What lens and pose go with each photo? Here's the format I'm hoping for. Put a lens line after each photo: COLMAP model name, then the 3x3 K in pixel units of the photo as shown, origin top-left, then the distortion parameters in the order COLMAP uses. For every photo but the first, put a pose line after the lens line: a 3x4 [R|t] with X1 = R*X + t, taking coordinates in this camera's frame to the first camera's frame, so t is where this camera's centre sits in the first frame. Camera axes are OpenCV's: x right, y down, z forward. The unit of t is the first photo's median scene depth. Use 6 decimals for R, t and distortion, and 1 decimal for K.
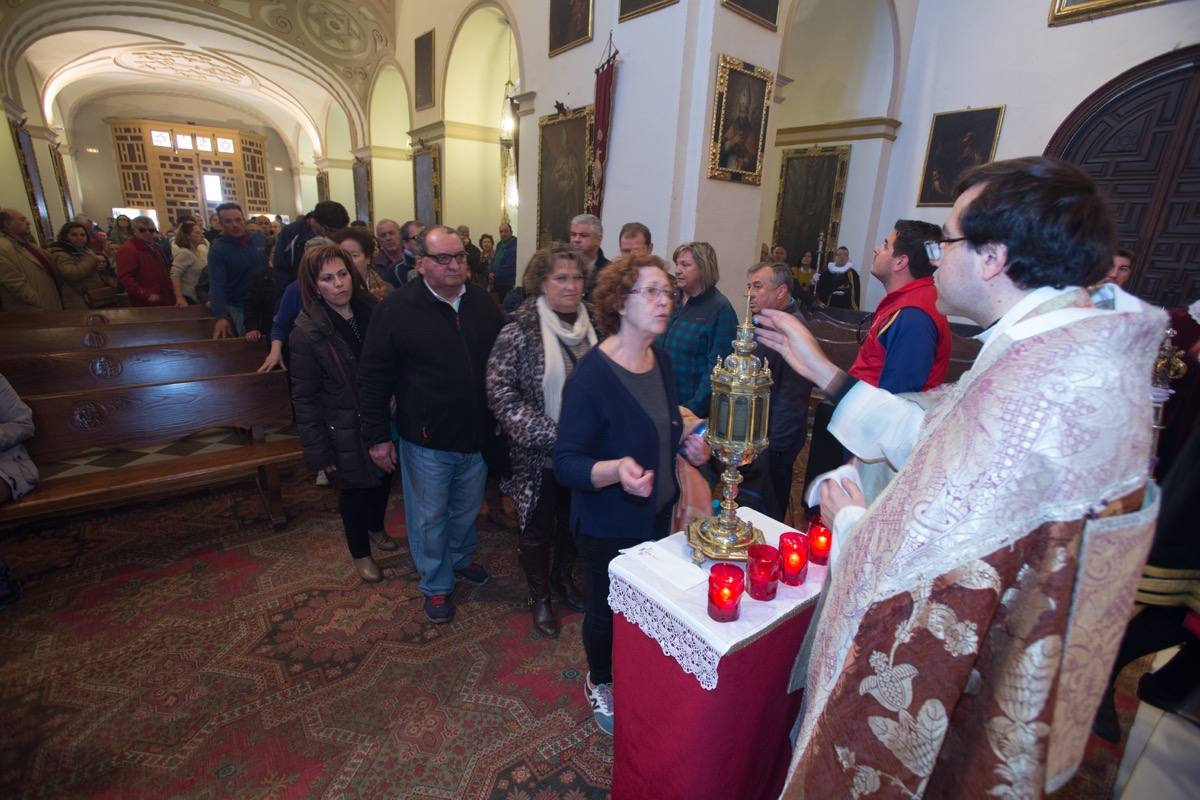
lens RADIAL K [[560.5, 0, 594.0], [0, 560.5, 402.2], [0, 0, 1]] dist [-0.064975, 0.027851]
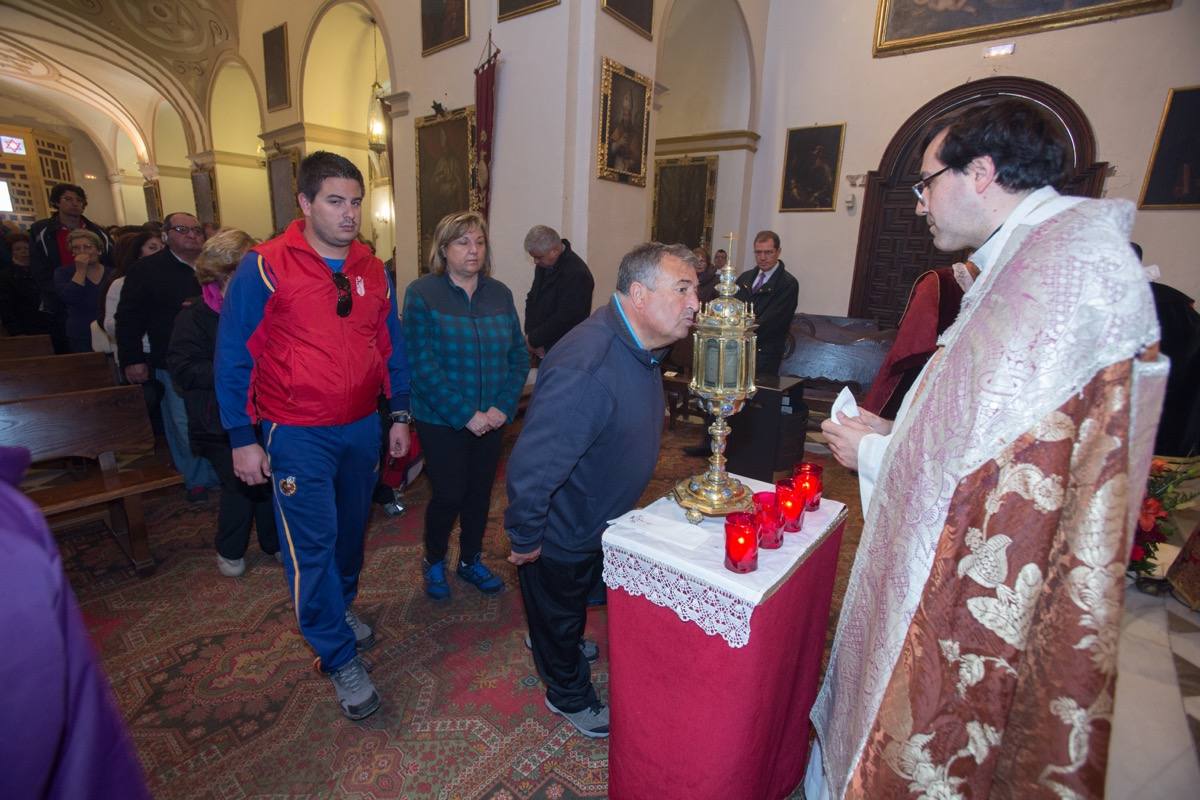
lens RADIAL K [[560.5, 0, 594.0], [0, 560.5, 402.2], [0, 0, 1]] dist [-0.064975, 0.027851]
pose [[0.973065, -0.066999, 0.220579, -0.048305], [0.074492, 0.996887, -0.025822, 0.026695], [-0.218162, 0.041558, 0.975027, 0.029453]]
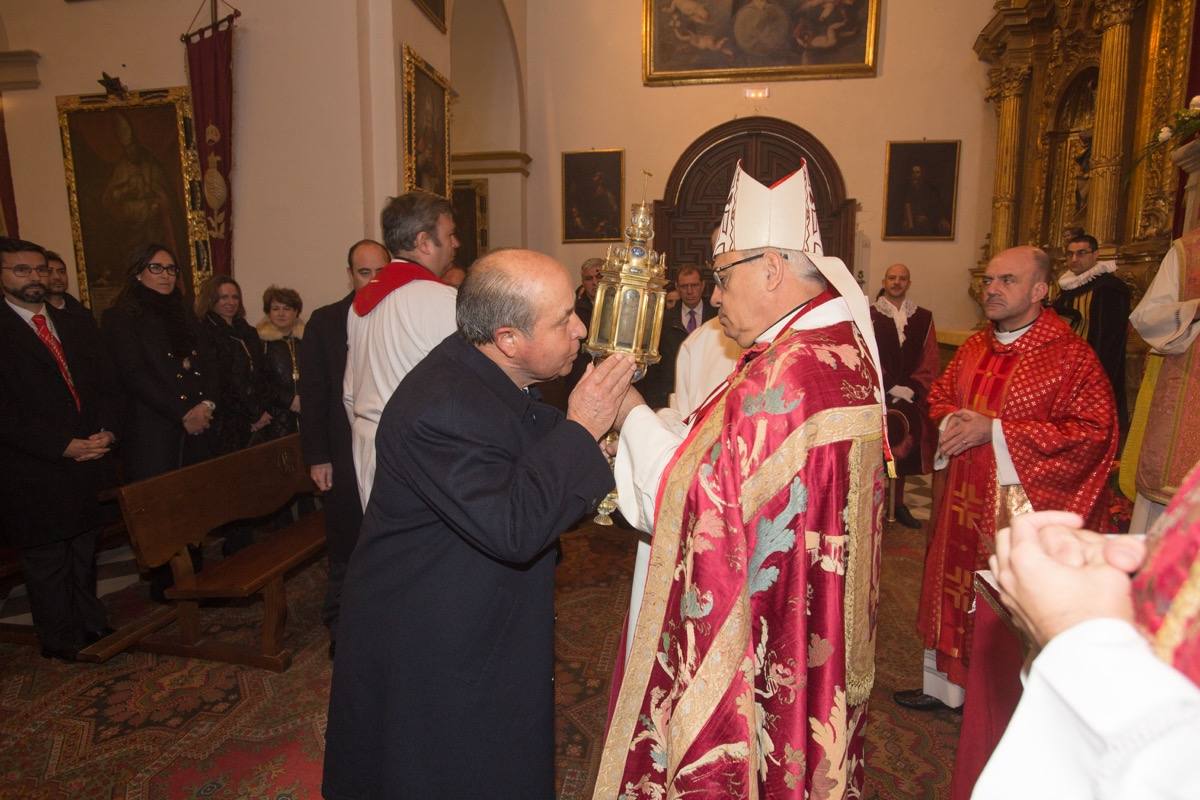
lens RADIAL K [[649.3, 0, 593.1], [0, 649.3, 399.2], [0, 0, 1]] dist [-0.062685, 0.041142]
pose [[0.734113, -0.146306, 0.663079, -0.216651], [0.232098, 0.971761, -0.042547, -0.039501], [-0.638130, 0.185133, 0.747339, 0.215098]]
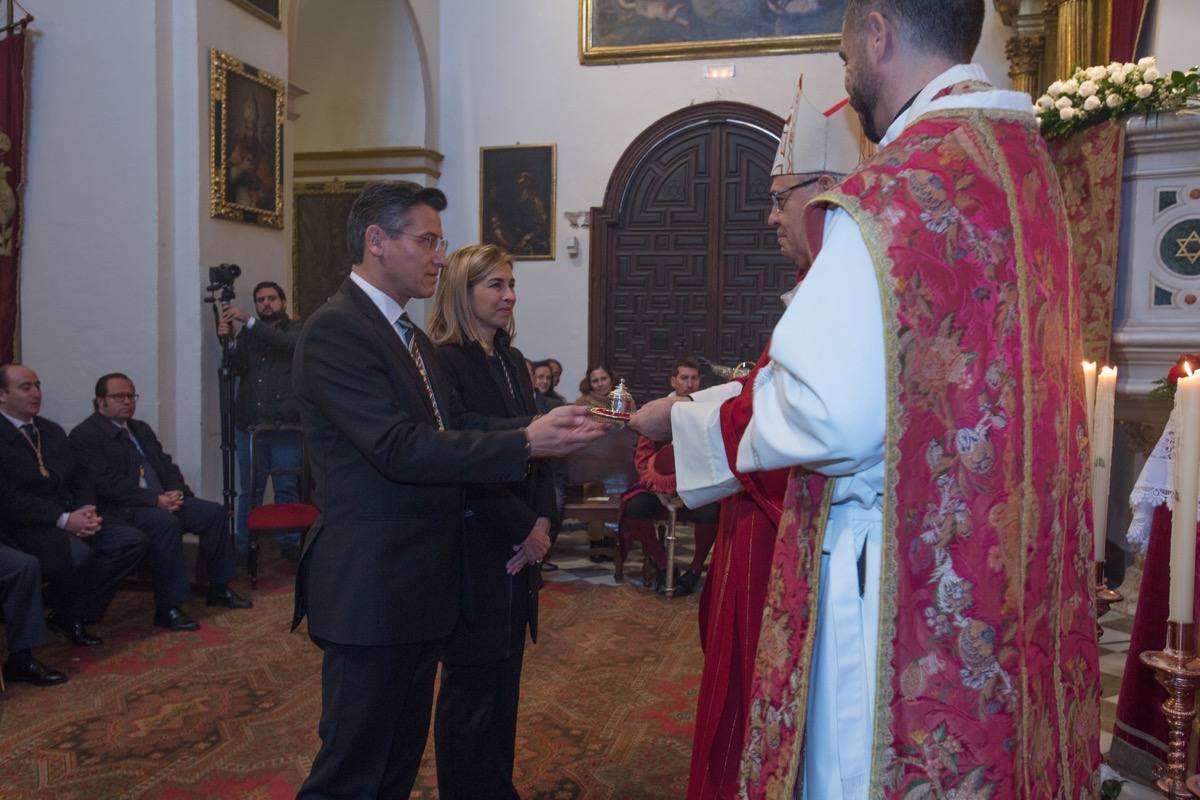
lens RADIAL K [[999.5, 0, 596.7], [0, 999.5, 400.0], [0, 0, 1]] dist [-0.044124, 0.126685]
pose [[0.797831, -0.072116, 0.598552, -0.156519], [0.200227, 0.968161, -0.150242, 0.087652], [-0.568660, 0.239714, 0.786869, -0.170638]]
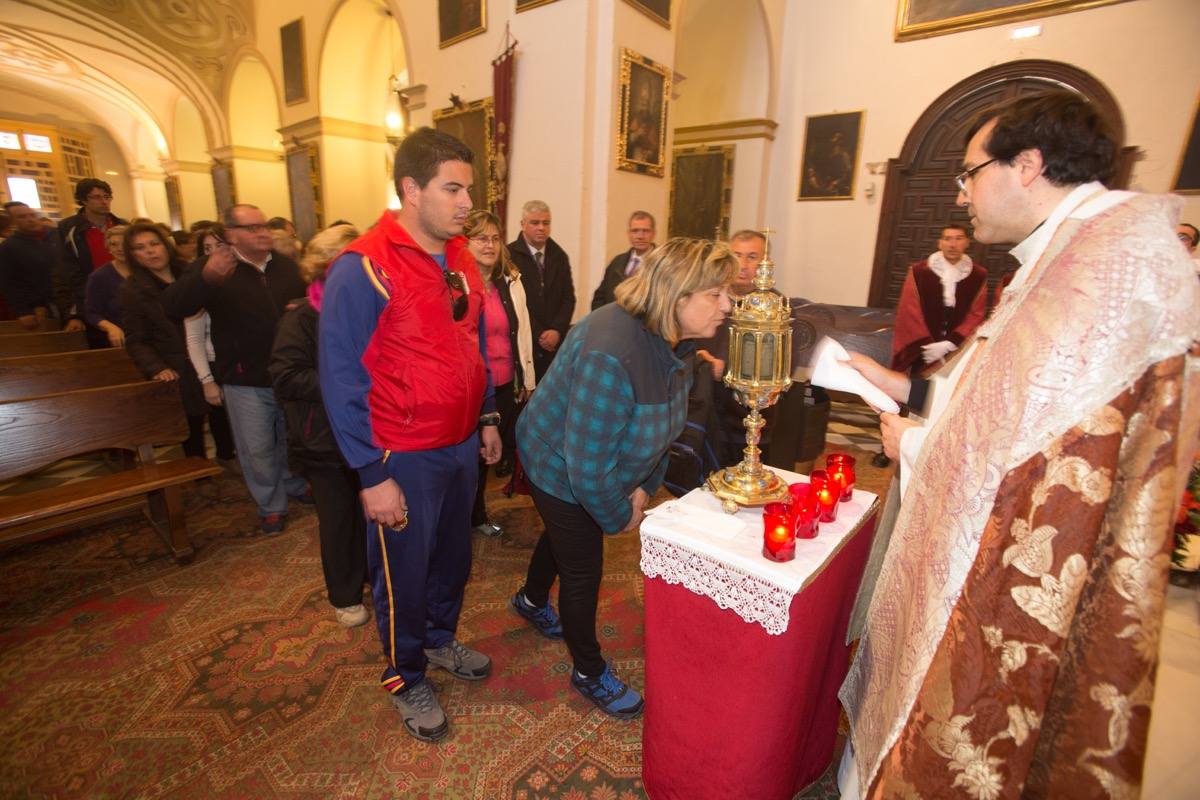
lens RADIAL K [[559.5, 0, 593.3], [0, 559.5, 402.7], [0, 0, 1]] dist [-0.062408, 0.025809]
pose [[0.977756, -0.073526, 0.196434, -0.060837], [0.076885, 0.996995, -0.009516, 0.024667], [-0.195144, 0.024407, 0.980471, 0.027044]]
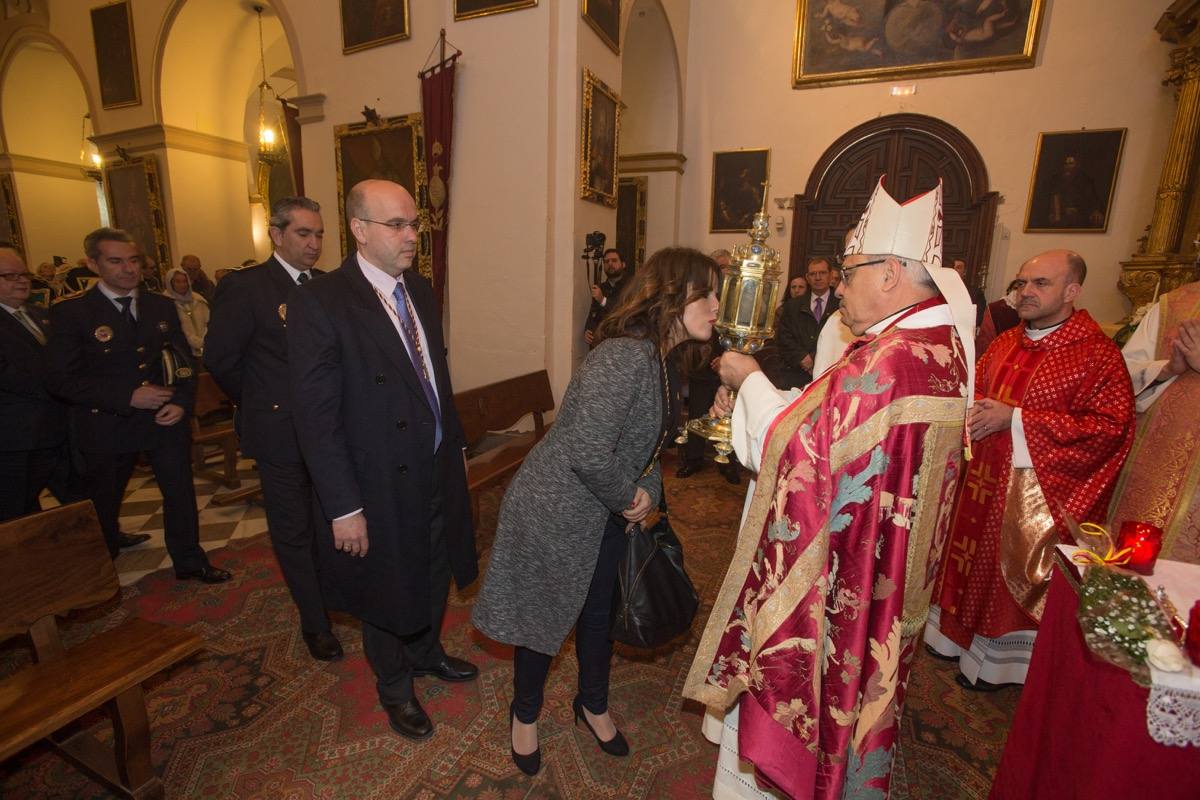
lens RADIAL K [[559.5, 0, 593.3], [0, 559.5, 402.7], [0, 0, 1]] dist [-0.062408, 0.025809]
pose [[0.876669, -0.132956, 0.462358, -0.235015], [0.162921, 0.986315, -0.025285, -0.038895], [-0.452668, 0.097494, 0.886333, 0.189776]]
